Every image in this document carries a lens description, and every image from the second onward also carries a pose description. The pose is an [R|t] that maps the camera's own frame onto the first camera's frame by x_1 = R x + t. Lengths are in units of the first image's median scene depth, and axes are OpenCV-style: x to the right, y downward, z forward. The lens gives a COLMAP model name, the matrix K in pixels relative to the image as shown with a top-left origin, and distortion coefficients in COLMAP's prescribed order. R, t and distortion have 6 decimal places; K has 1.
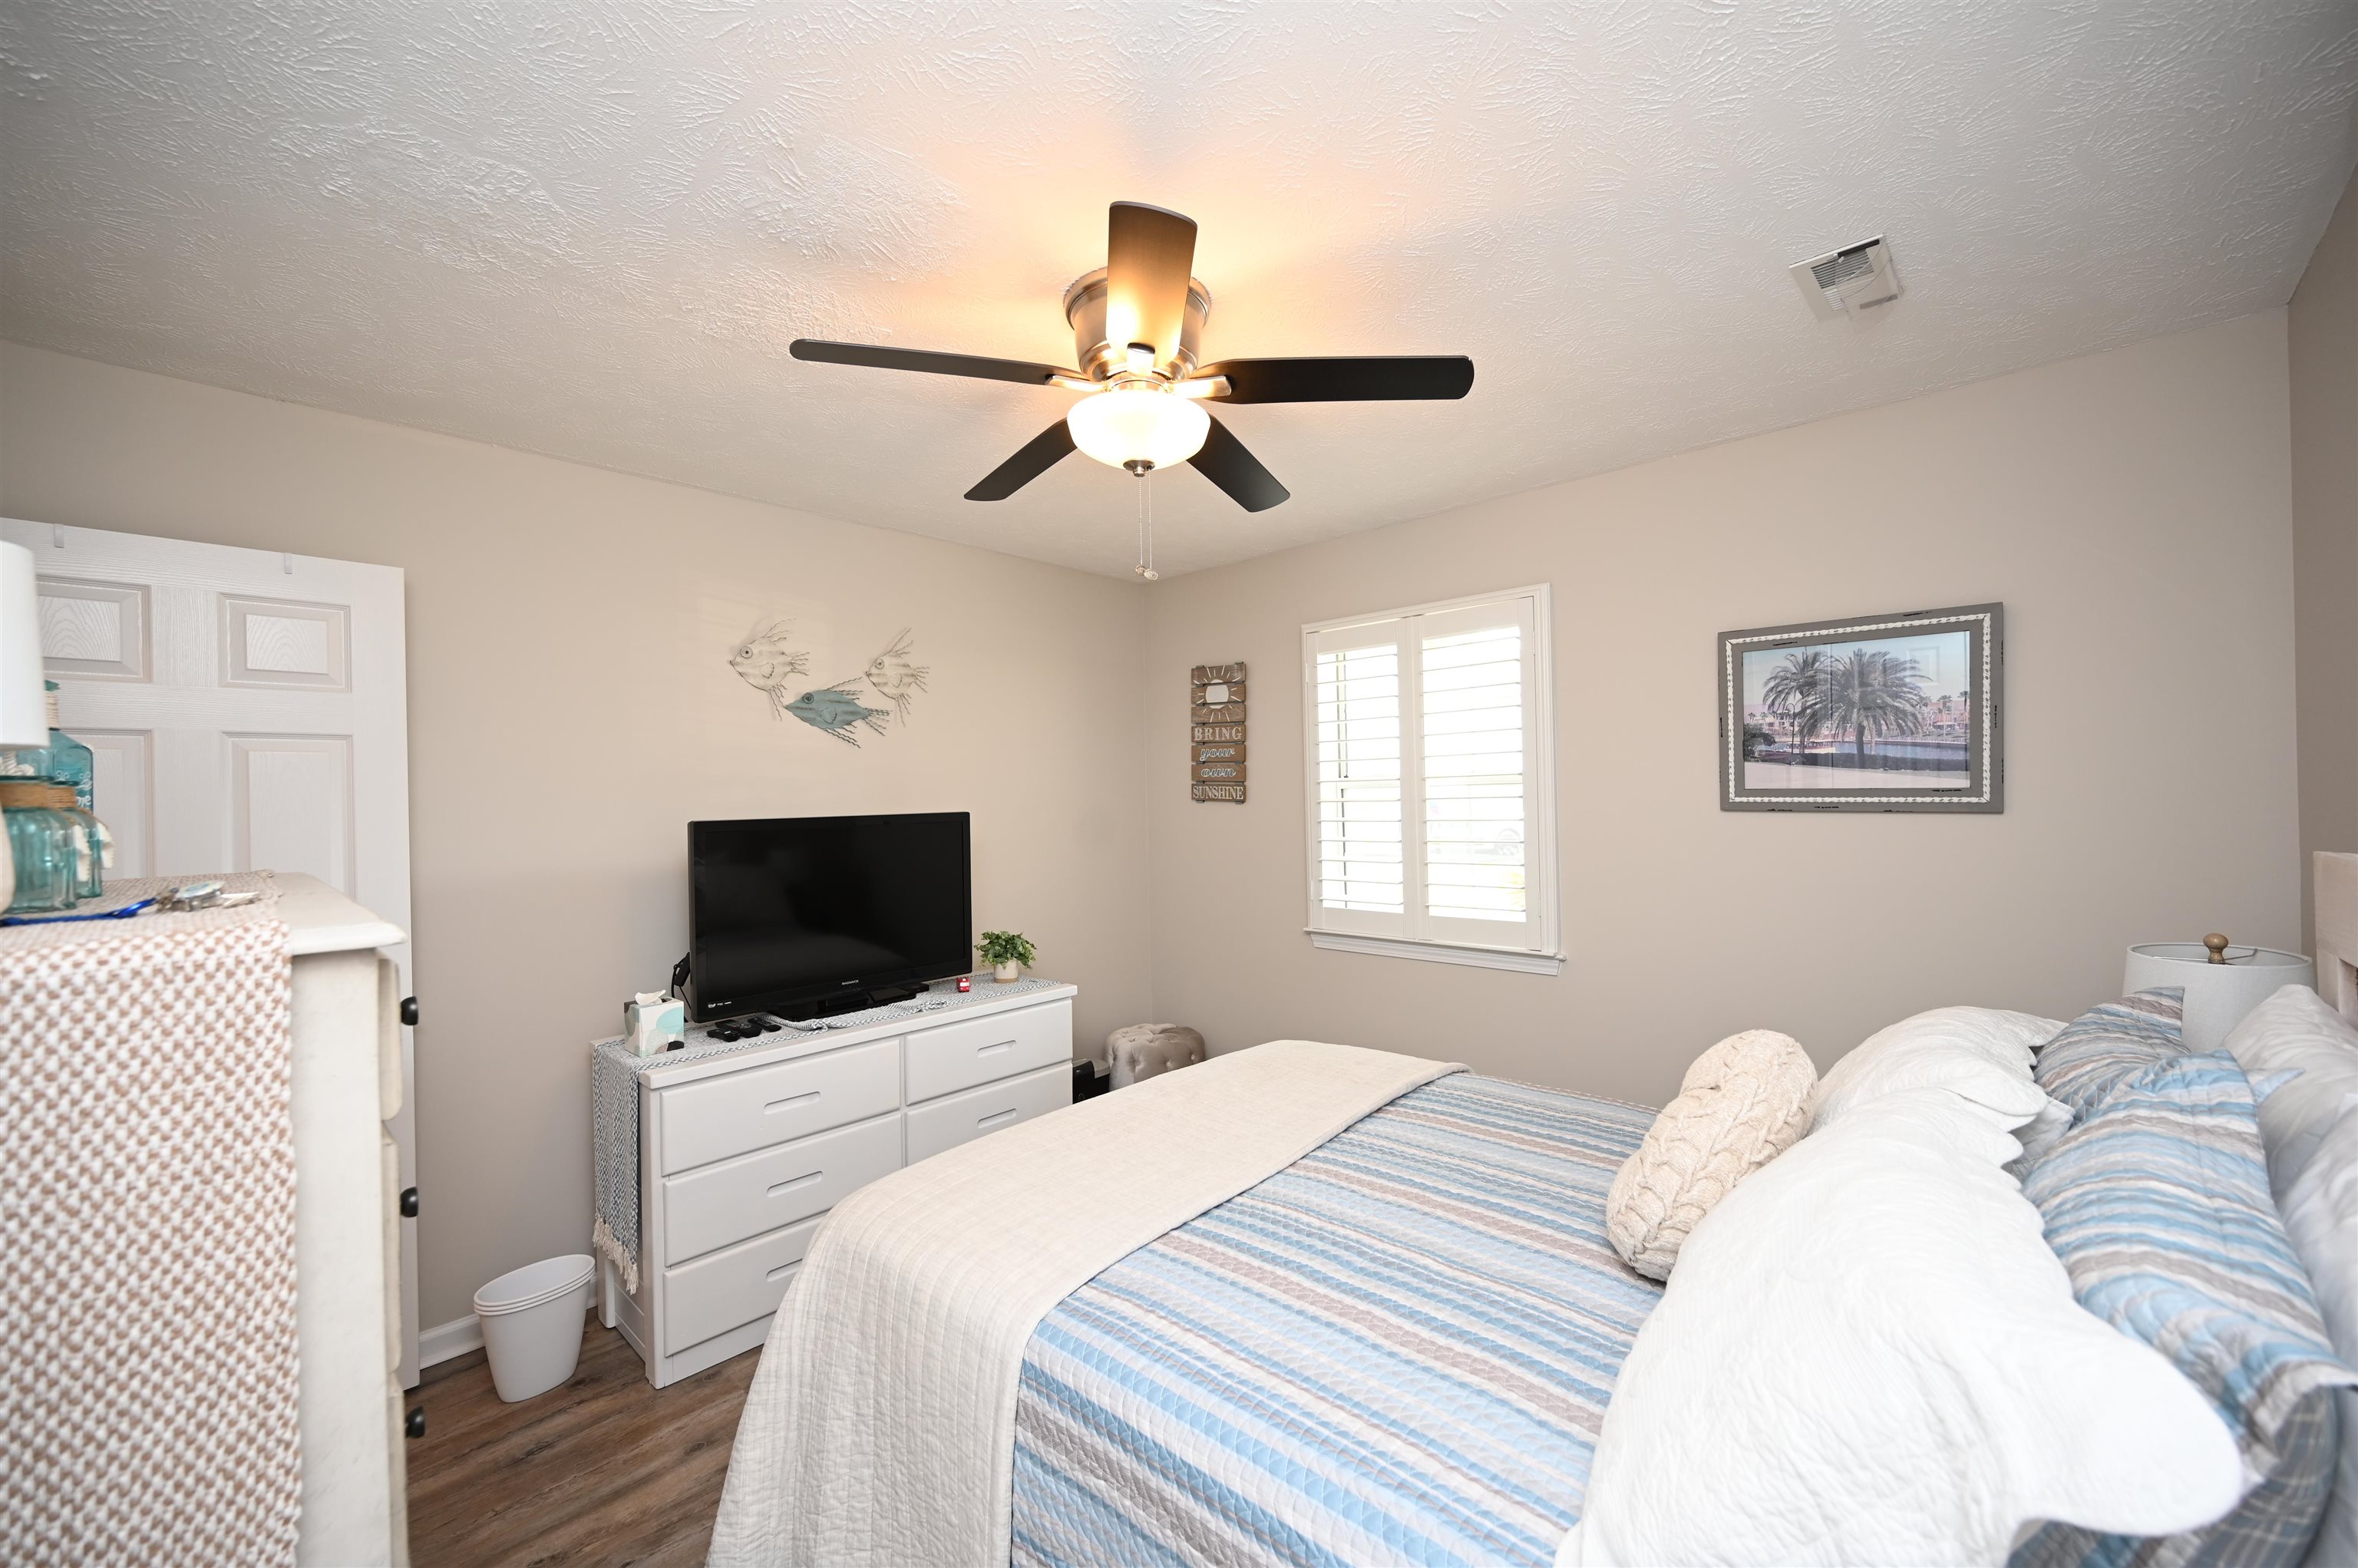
lens RADIAL K [[930.7, 0, 1178.4], [0, 930.7, 789.3], [0, 0, 1]] dist [0.000428, -0.000449]
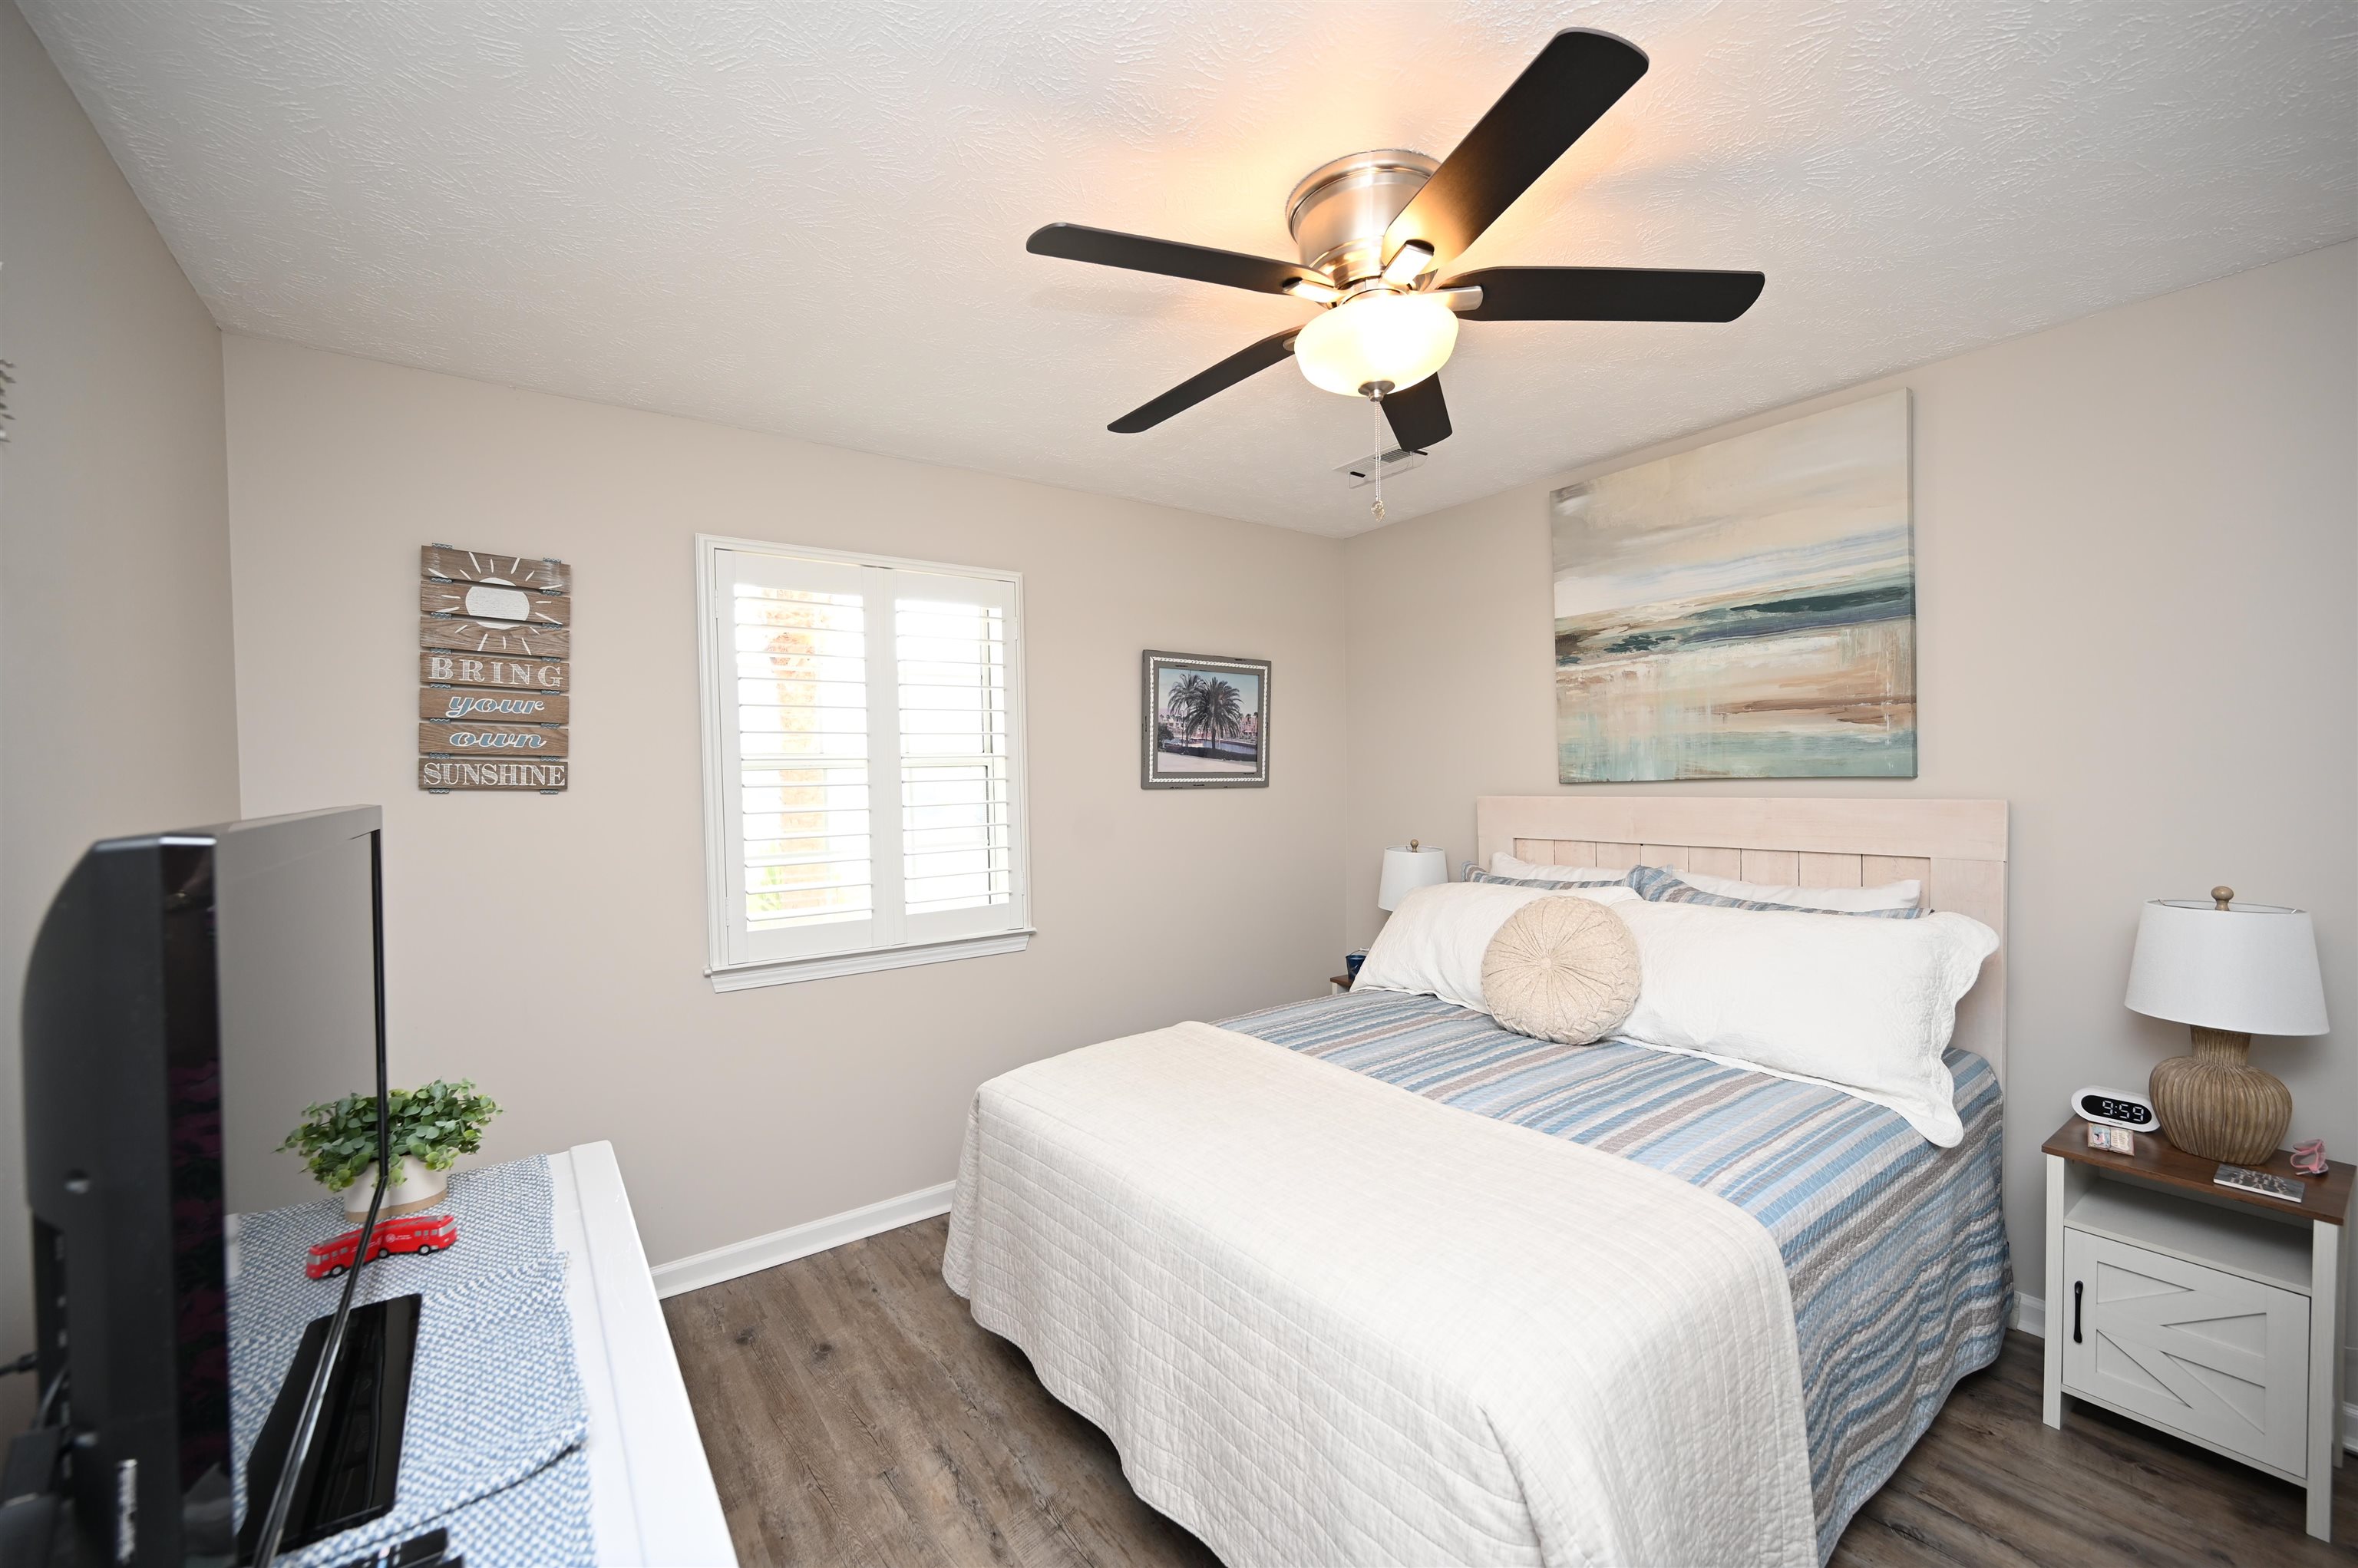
lens RADIAL K [[930.7, 0, 1182.6], [0, 930.7, 791.4], [0, 0, 1]] dist [0.000428, -0.000449]
pose [[0.191754, -0.000869, 0.981443, -0.671082], [0.009898, 0.999950, -0.001048, 0.028398], [-0.981393, 0.009916, 0.191753, 0.715579]]
